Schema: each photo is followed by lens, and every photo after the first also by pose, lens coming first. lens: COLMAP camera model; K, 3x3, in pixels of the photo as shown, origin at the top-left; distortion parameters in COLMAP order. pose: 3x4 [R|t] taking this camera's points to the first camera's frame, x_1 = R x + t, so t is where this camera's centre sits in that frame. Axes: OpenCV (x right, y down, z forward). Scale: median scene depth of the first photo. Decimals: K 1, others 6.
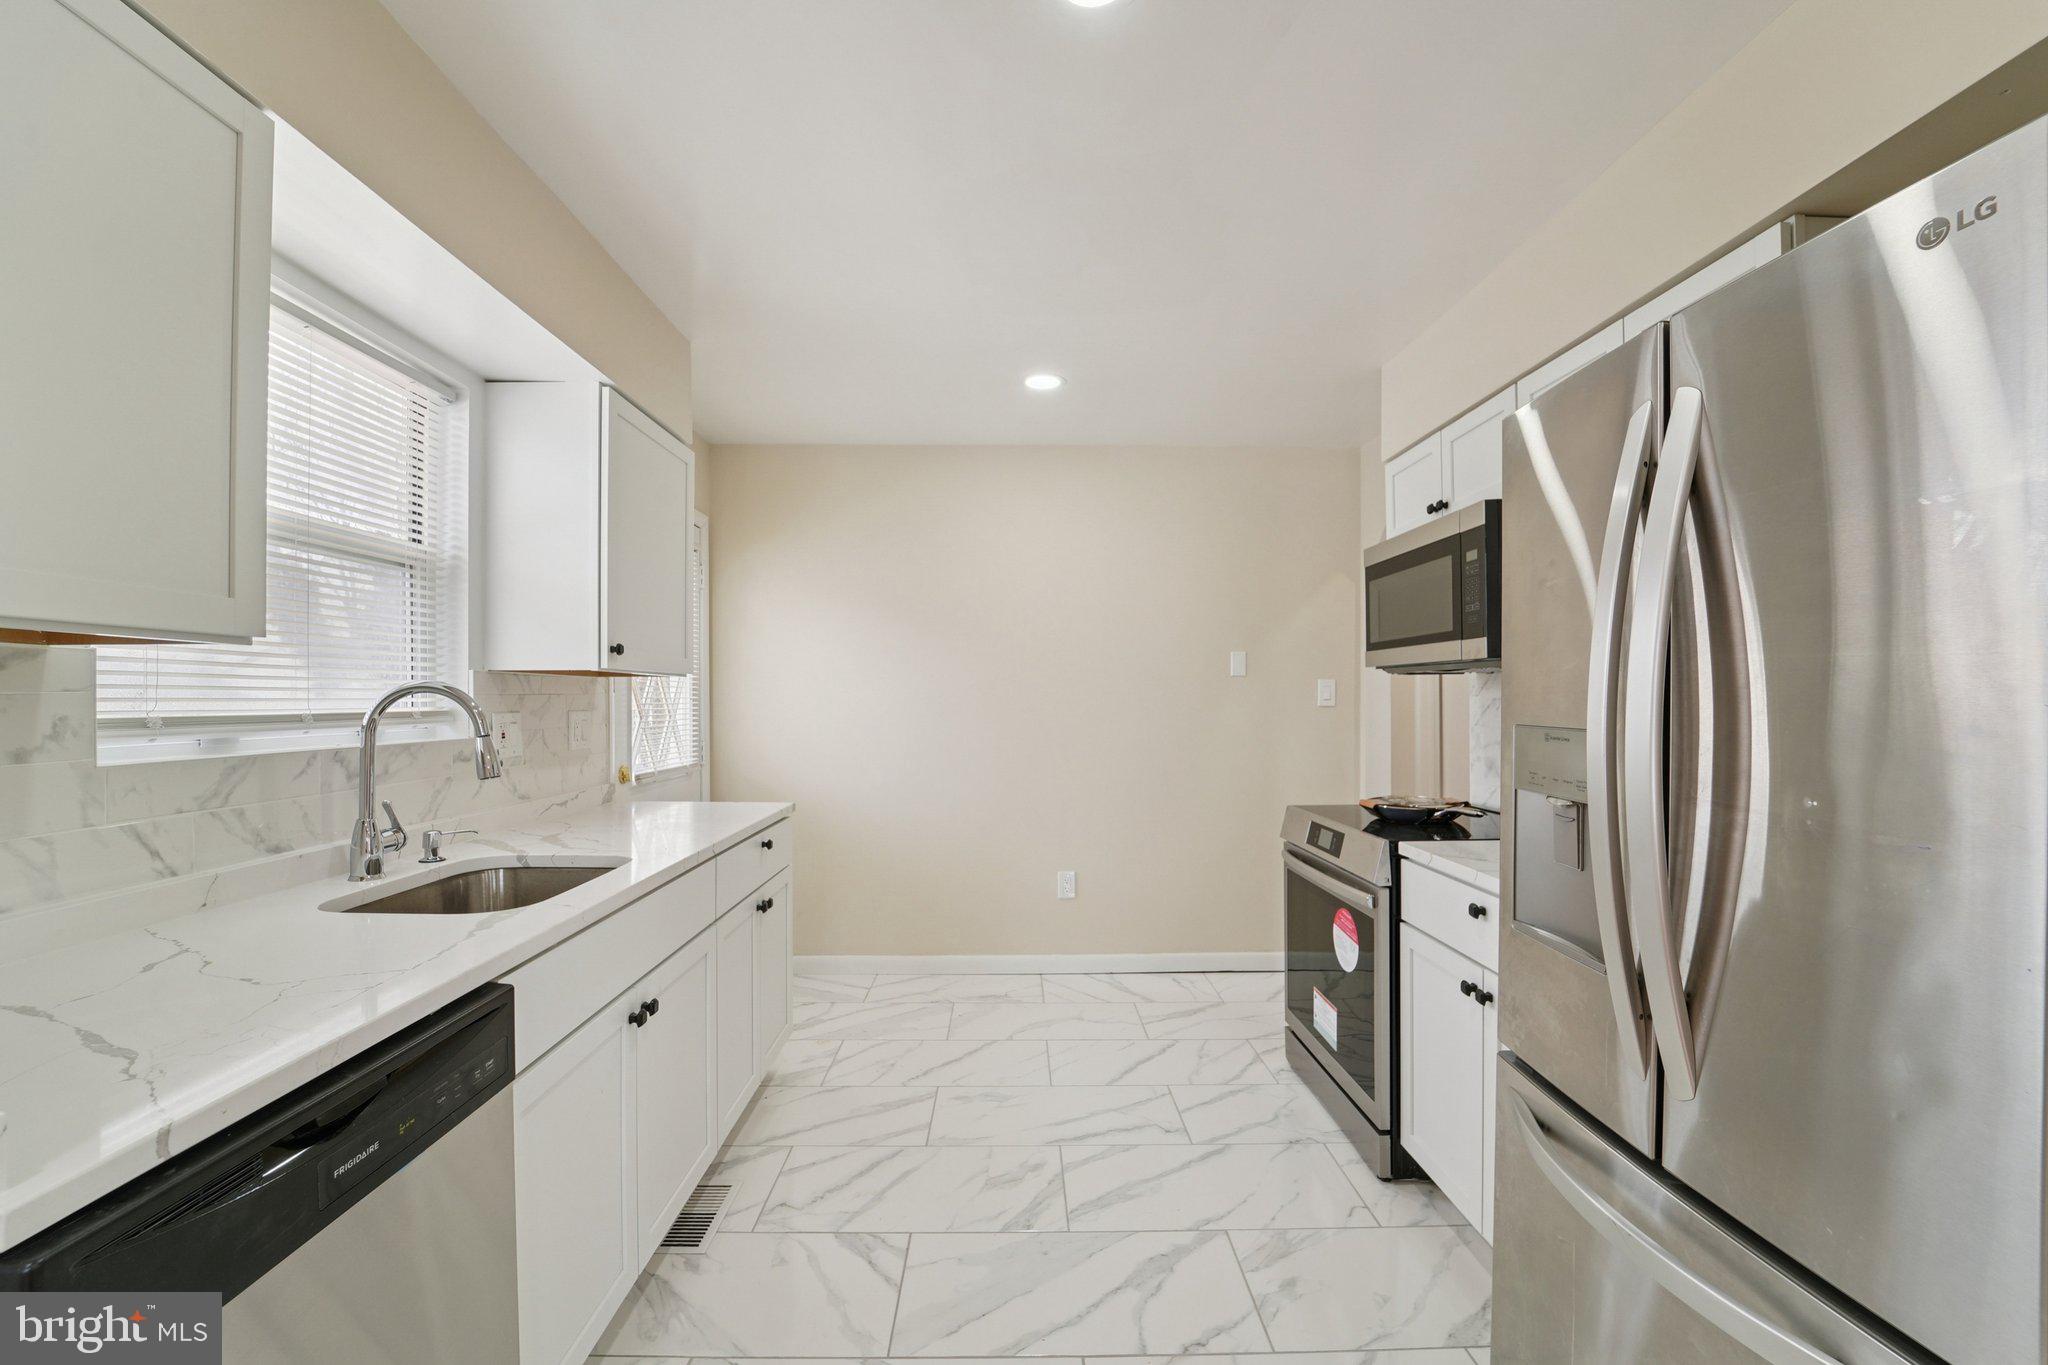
lens RADIAL K [[838.6, 0, 1032.5], [0, 838.6, 695.4], [0, 0, 1]] dist [-0.024860, 0.000625]
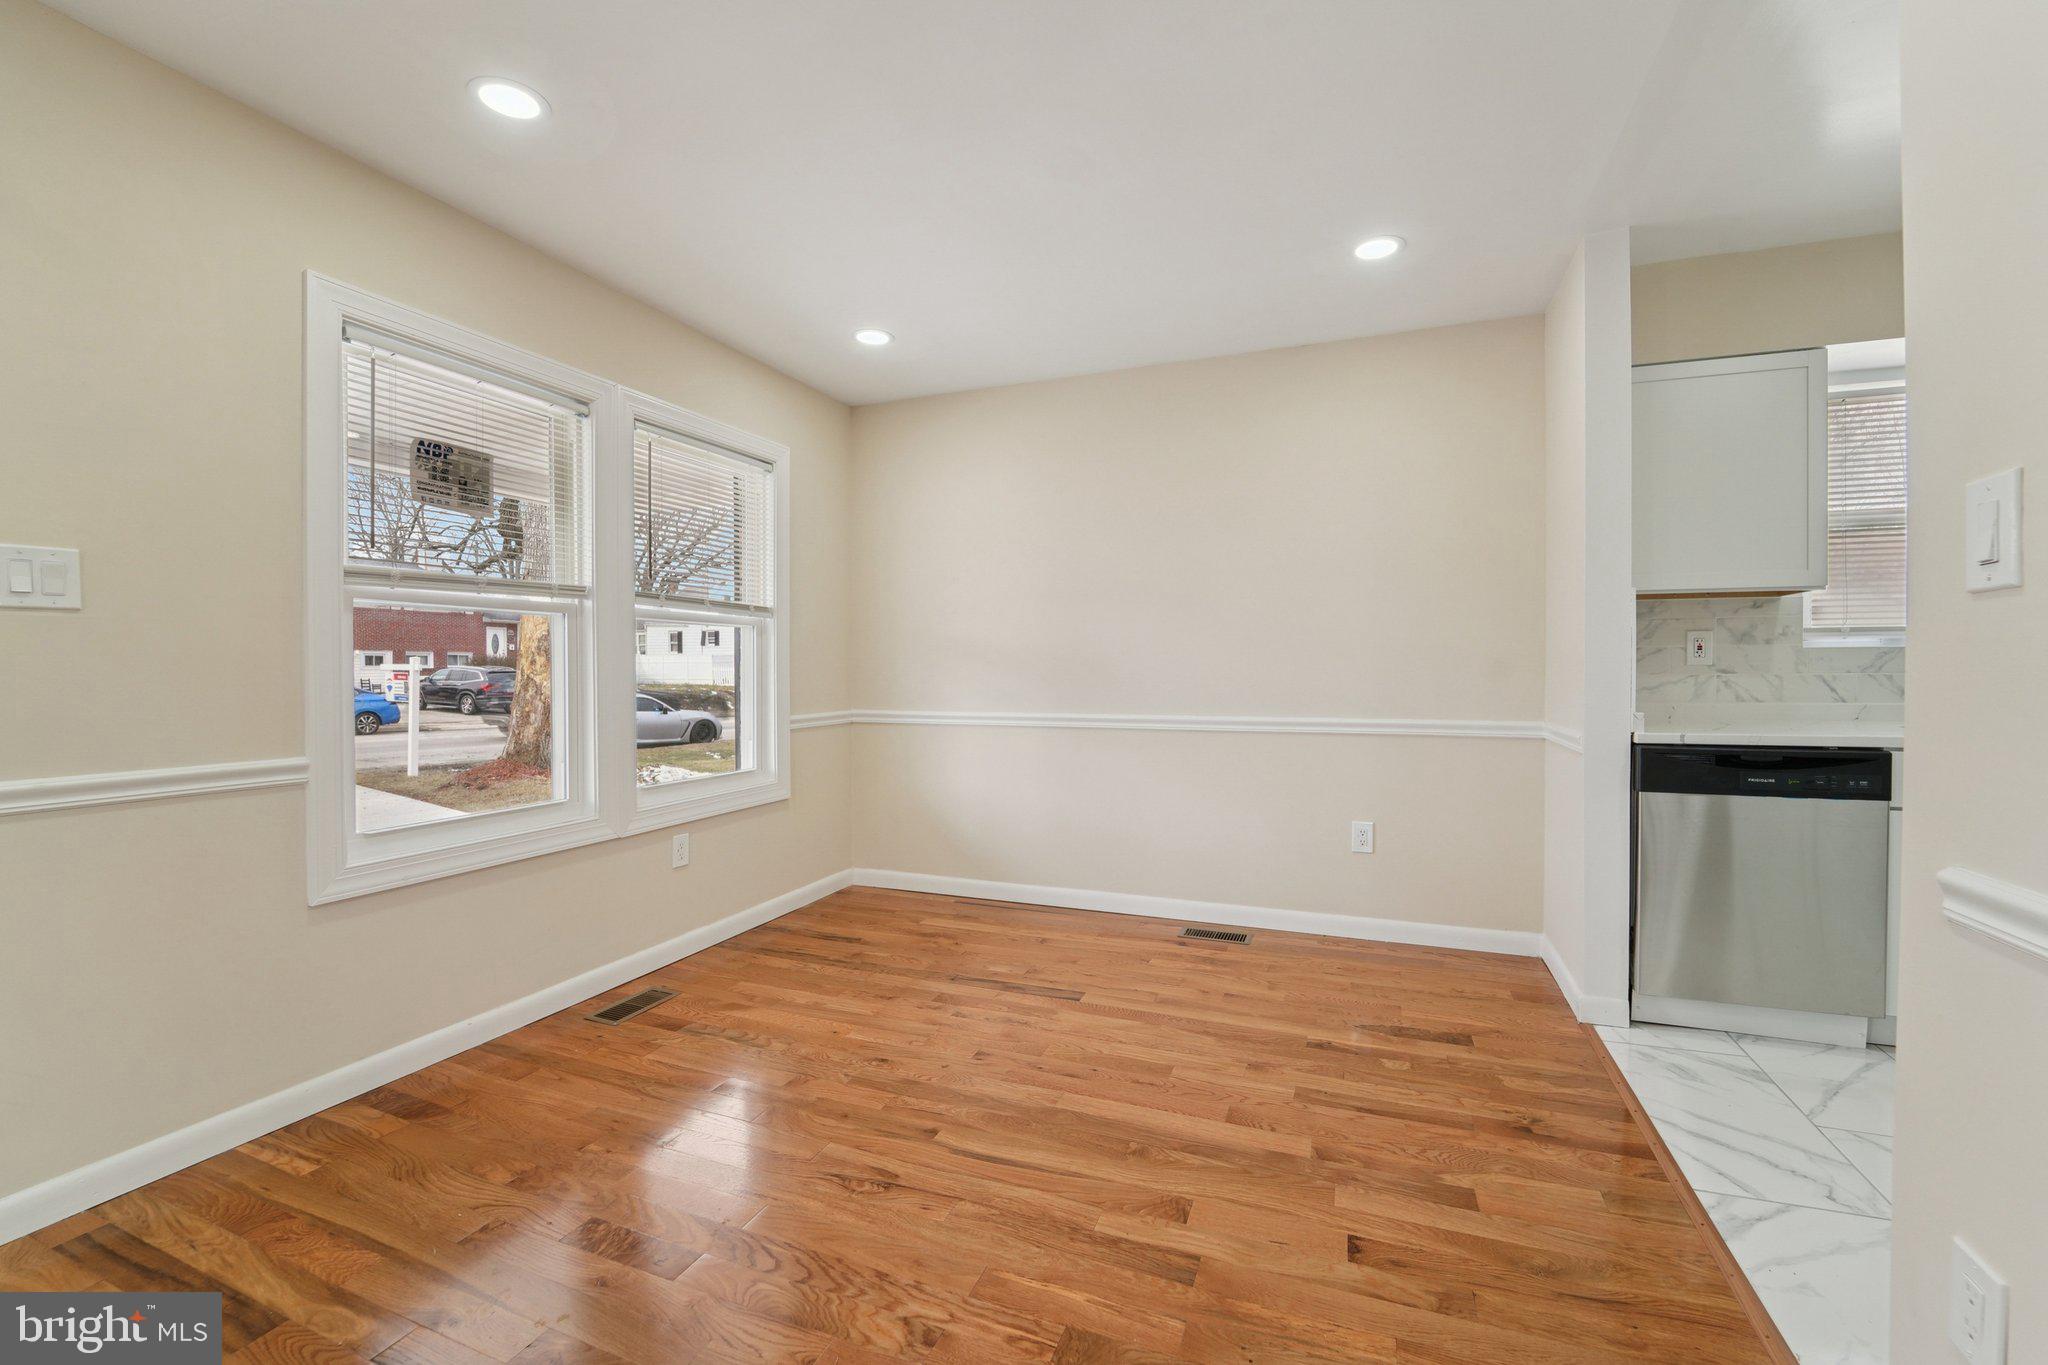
lens RADIAL K [[838.6, 0, 1028.8], [0, 838.6, 681.0], [0, 0, 1]] dist [-0.024860, 0.000625]
pose [[-0.391760, 0.014441, -0.919954, 1.025185], [0.004520, 0.999895, 0.013771, 0.077112], [0.920056, 0.001236, -0.391784, -0.063194]]
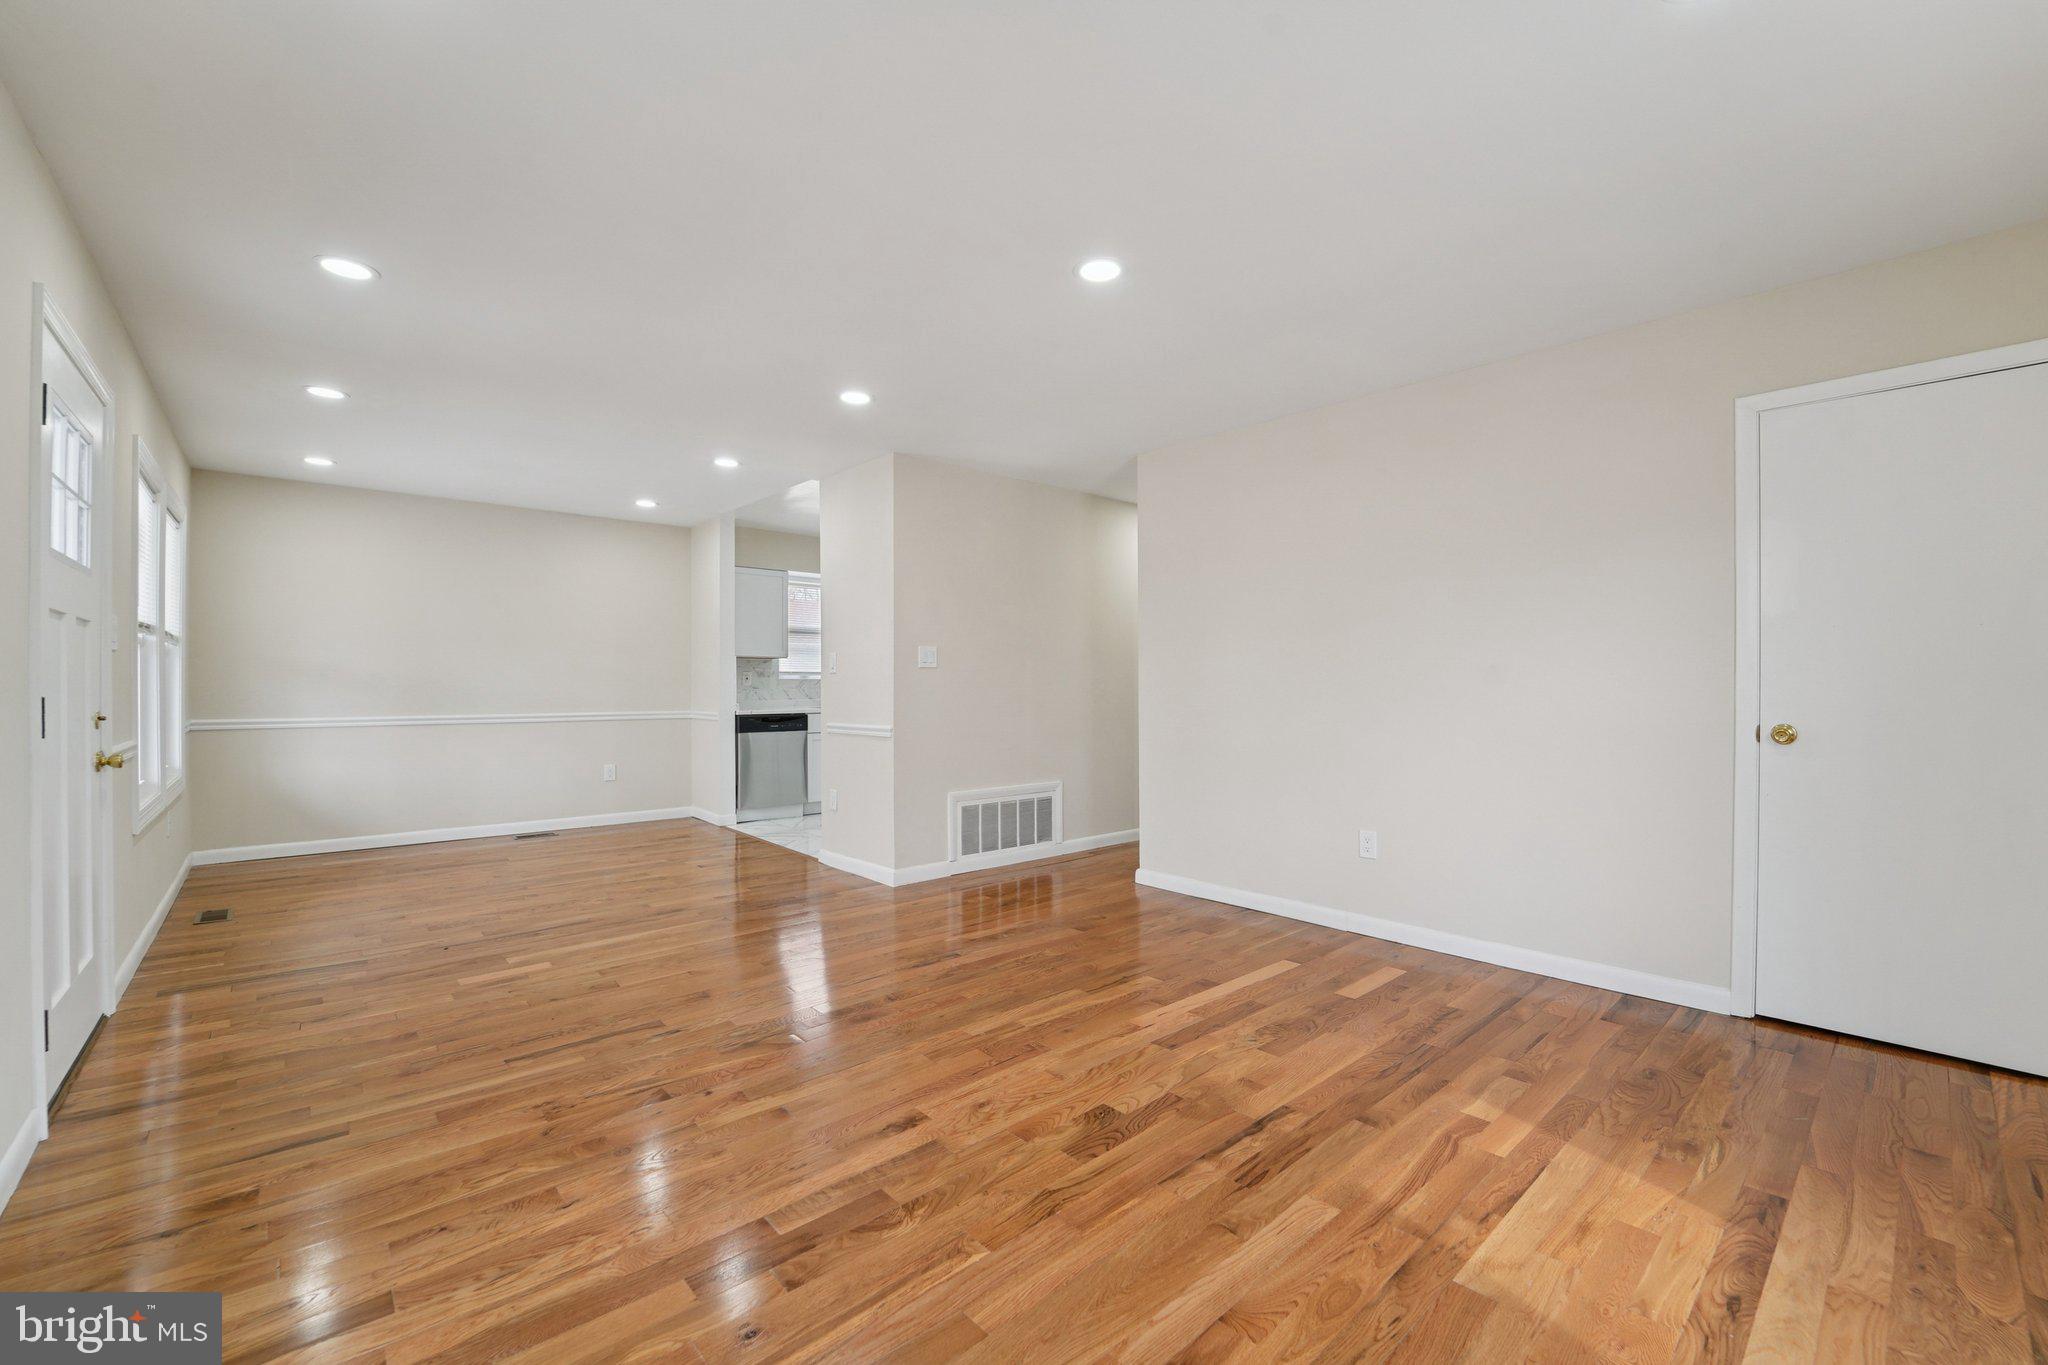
lens RADIAL K [[838.6, 0, 1020.5], [0, 838.6, 687.3], [0, 0, 1]] dist [-0.024860, 0.000625]
pose [[0.643647, 0.001875, -0.765320, 2.617686], [0.000185, 0.999997, 0.002605, 0.075015], [0.765323, -0.001818, 0.643644, -0.896213]]
